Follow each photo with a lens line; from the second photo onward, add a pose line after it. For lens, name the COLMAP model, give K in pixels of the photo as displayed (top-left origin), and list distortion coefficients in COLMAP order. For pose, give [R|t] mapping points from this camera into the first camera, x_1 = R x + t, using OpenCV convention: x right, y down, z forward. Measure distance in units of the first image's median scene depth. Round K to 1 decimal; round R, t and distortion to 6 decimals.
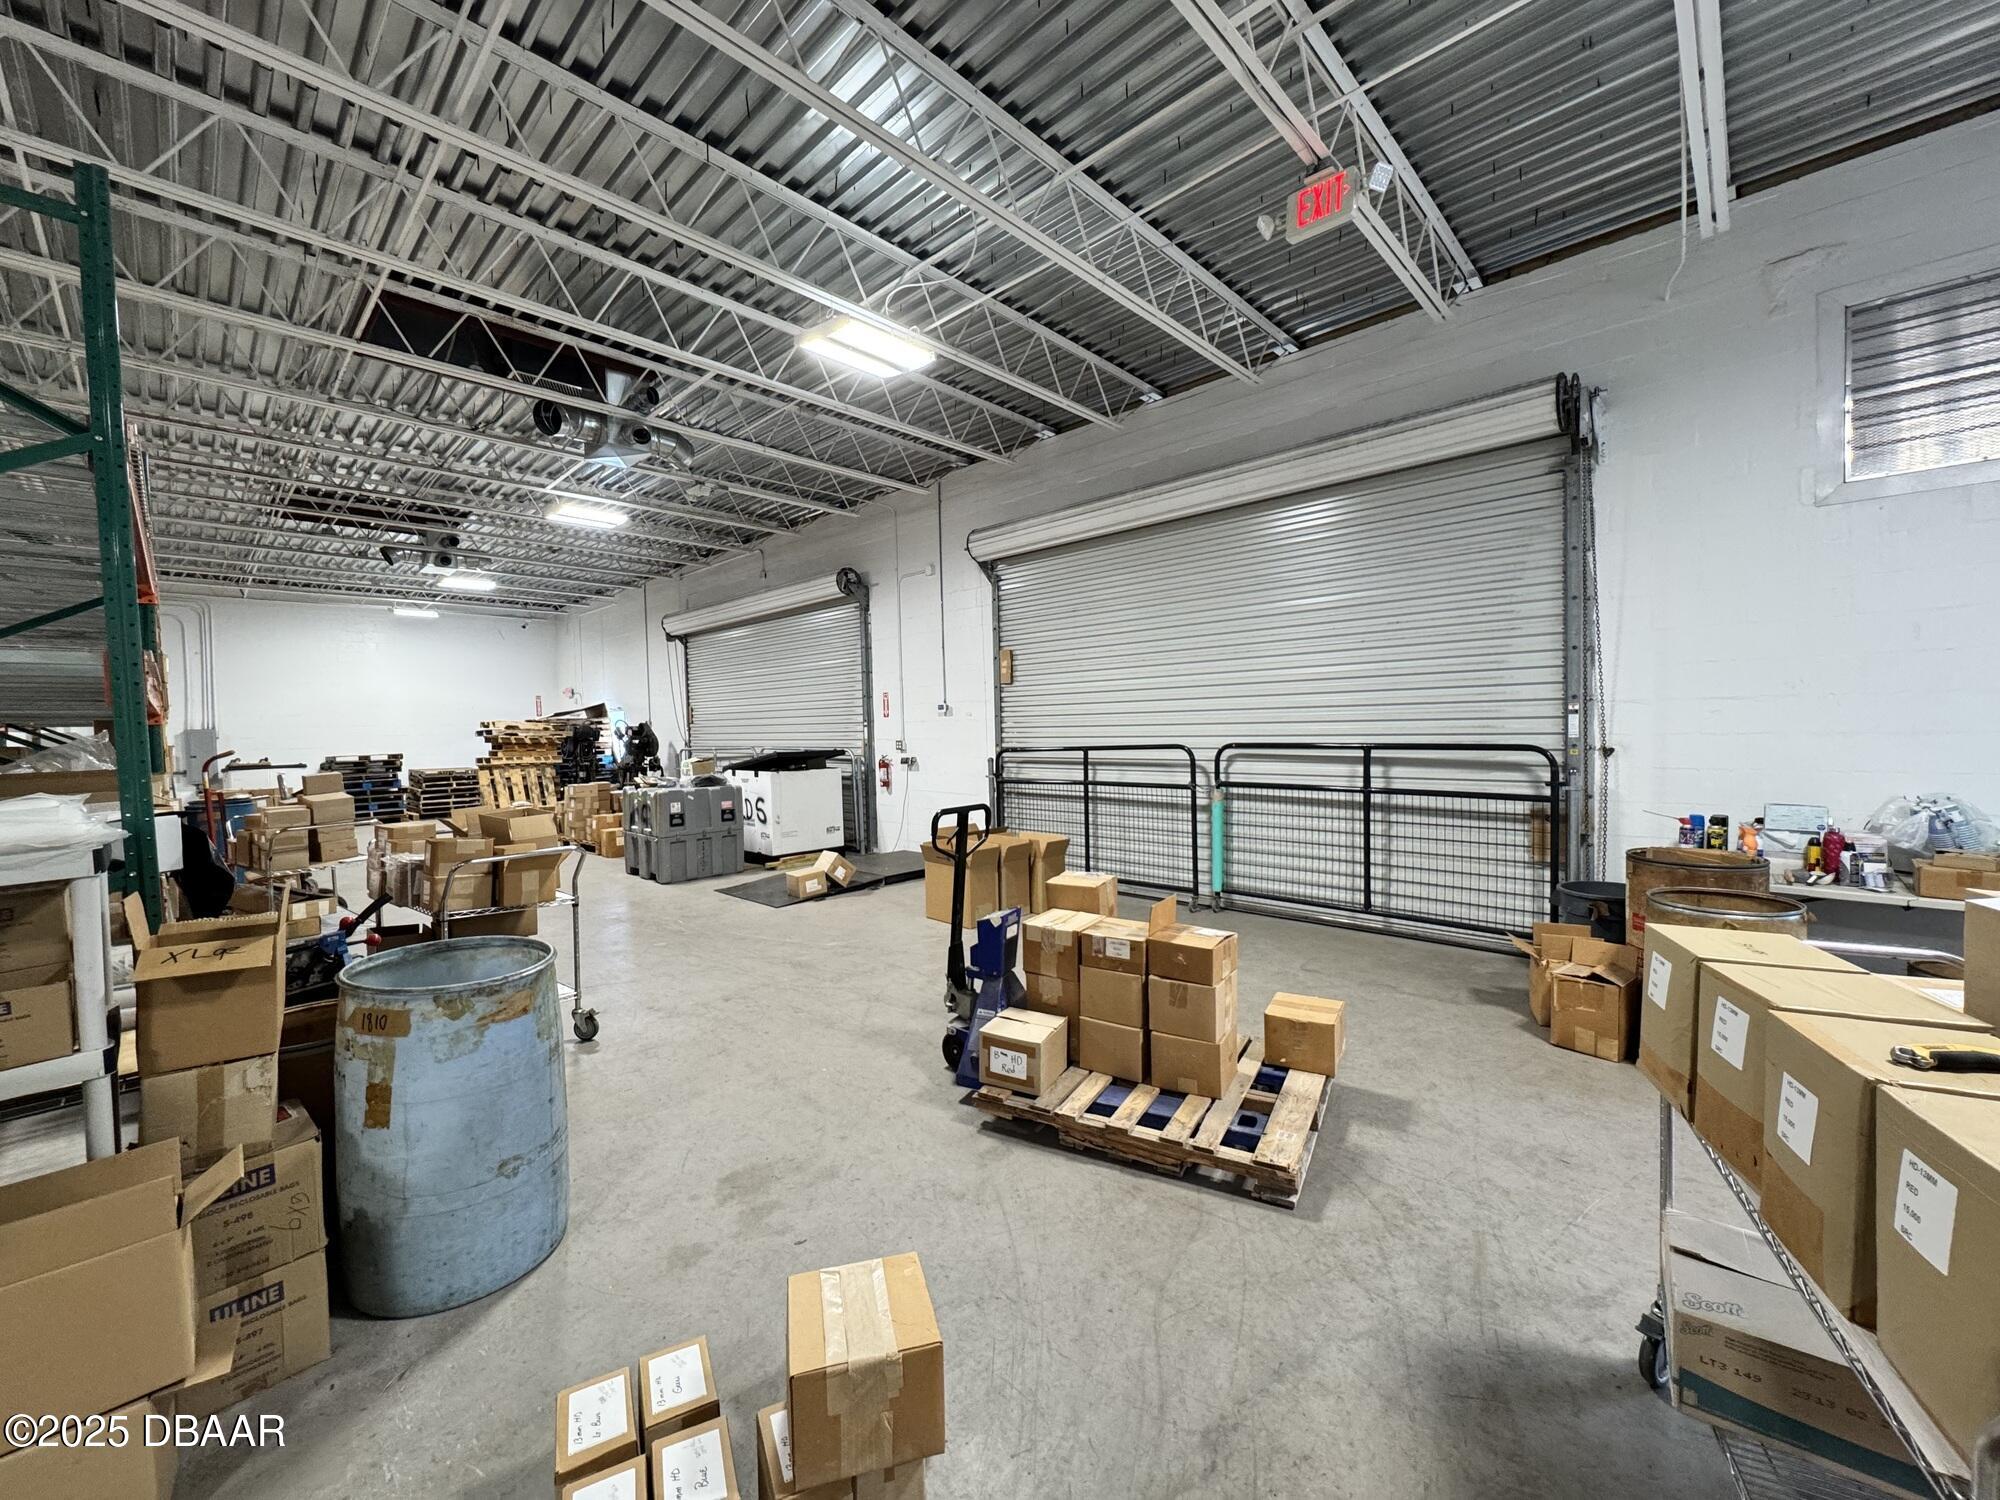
lens RADIAL K [[793.3, 0, 1001.3], [0, 793.3, 753.9], [0, 0, 1]] dist [-0.003514, 0.000184]
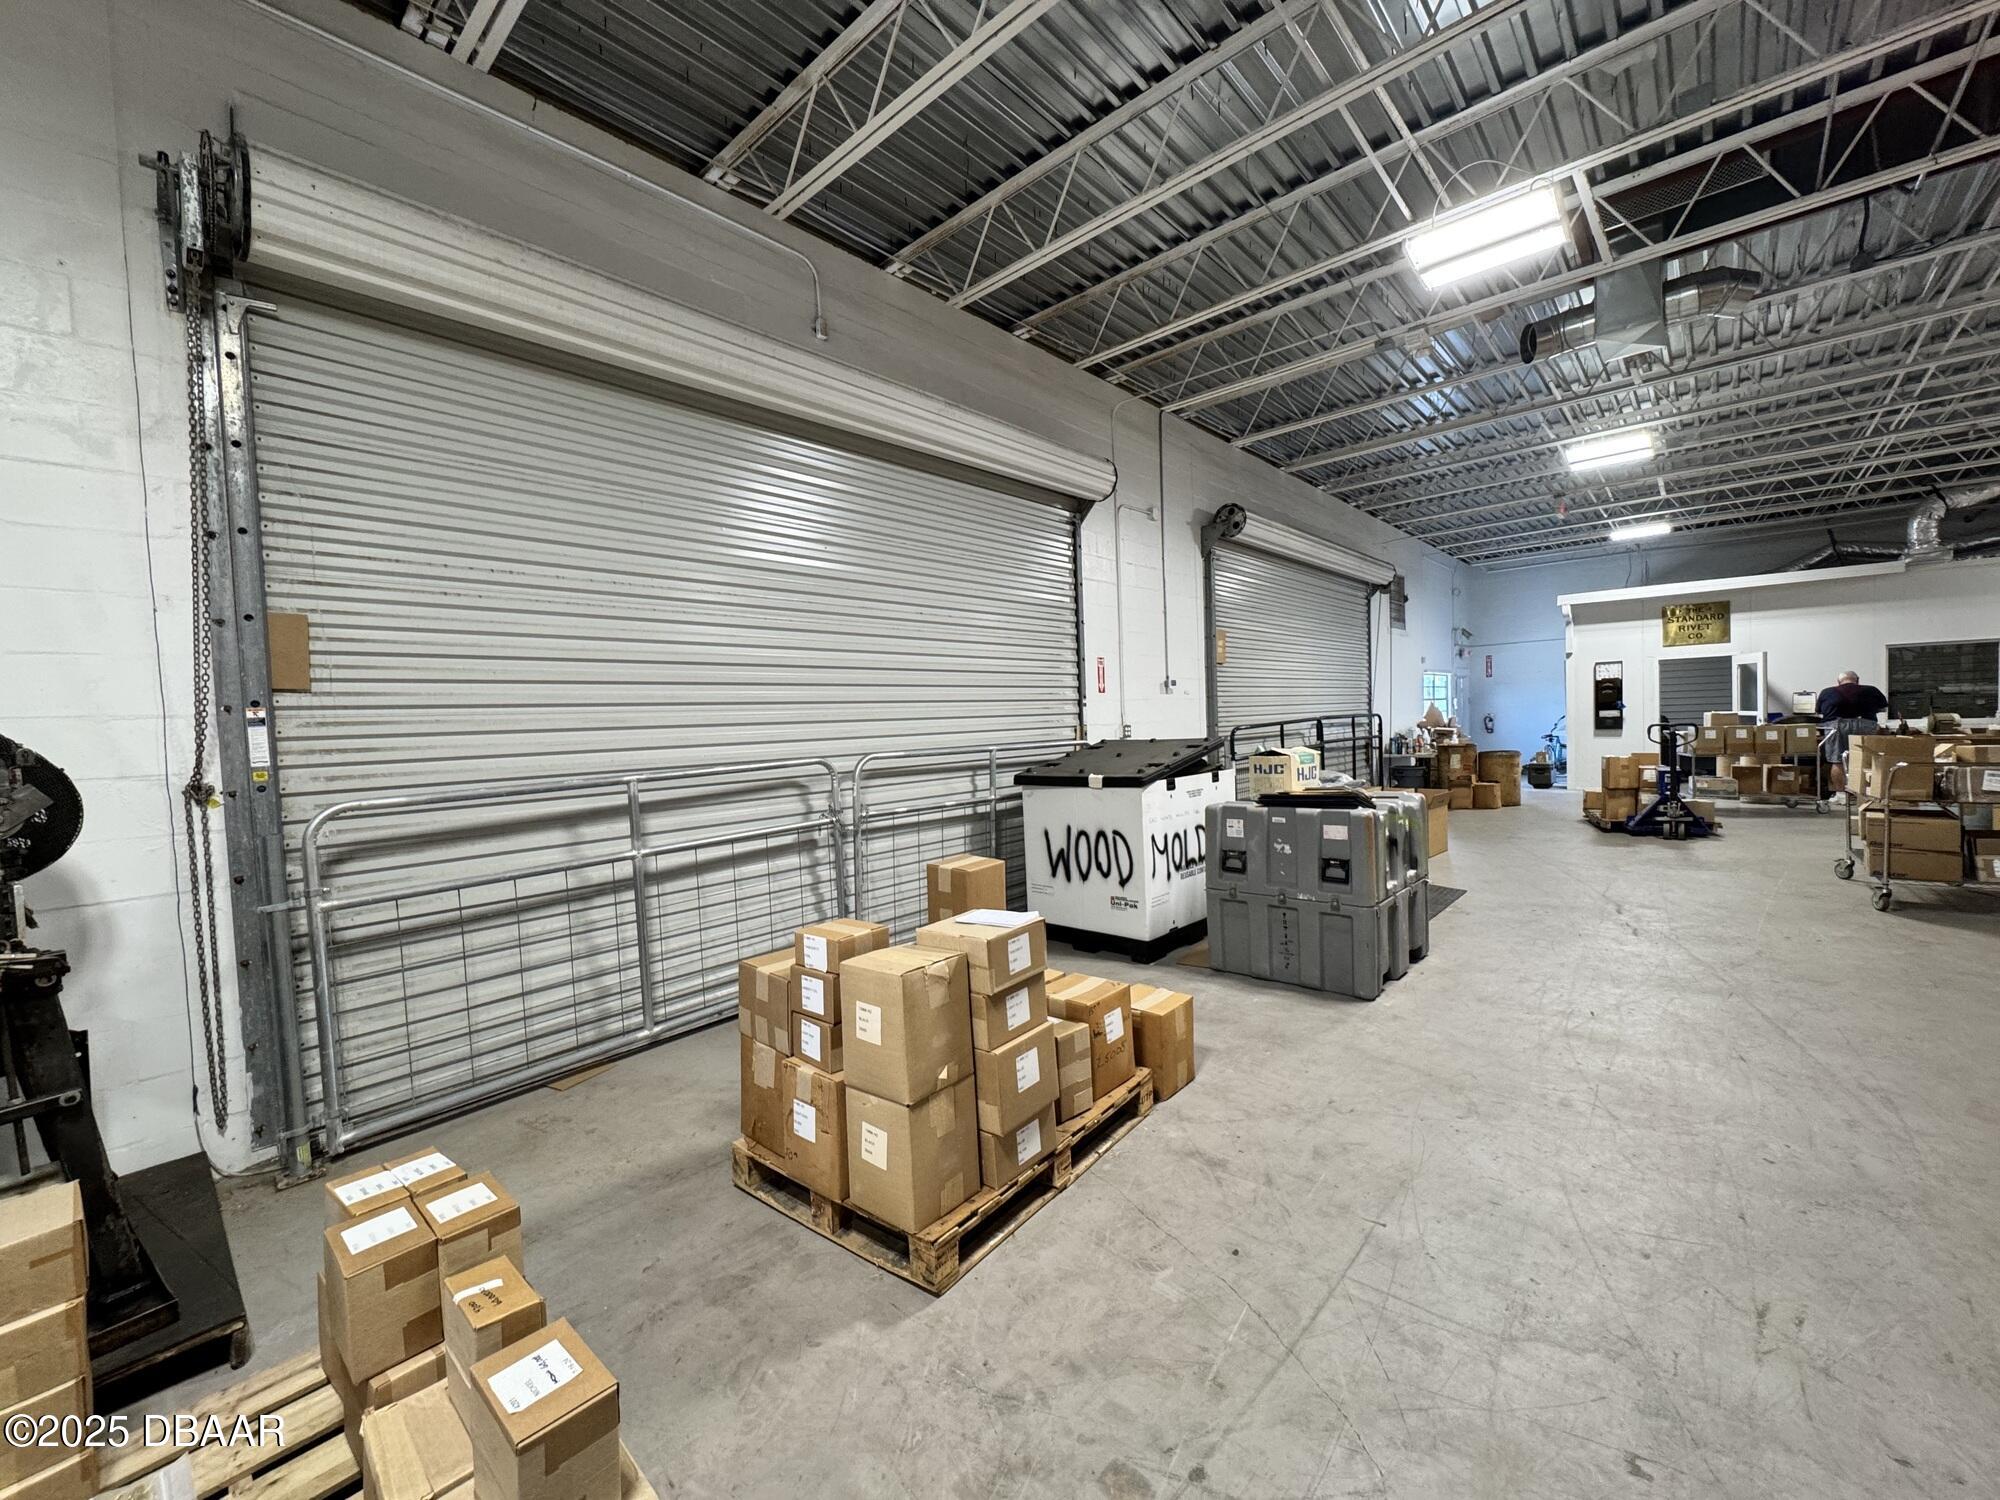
lens RADIAL K [[793.3, 0, 1006.7], [0, 793.3, 747.1], [0, 0, 1]] dist [-0.003514, 0.000184]
pose [[-0.043379, -0.013816, 0.998963, -0.858717], [0.072427, 0.997230, 0.016937, -0.017405], [-0.996430, 0.073086, -0.042258, 1.136285]]
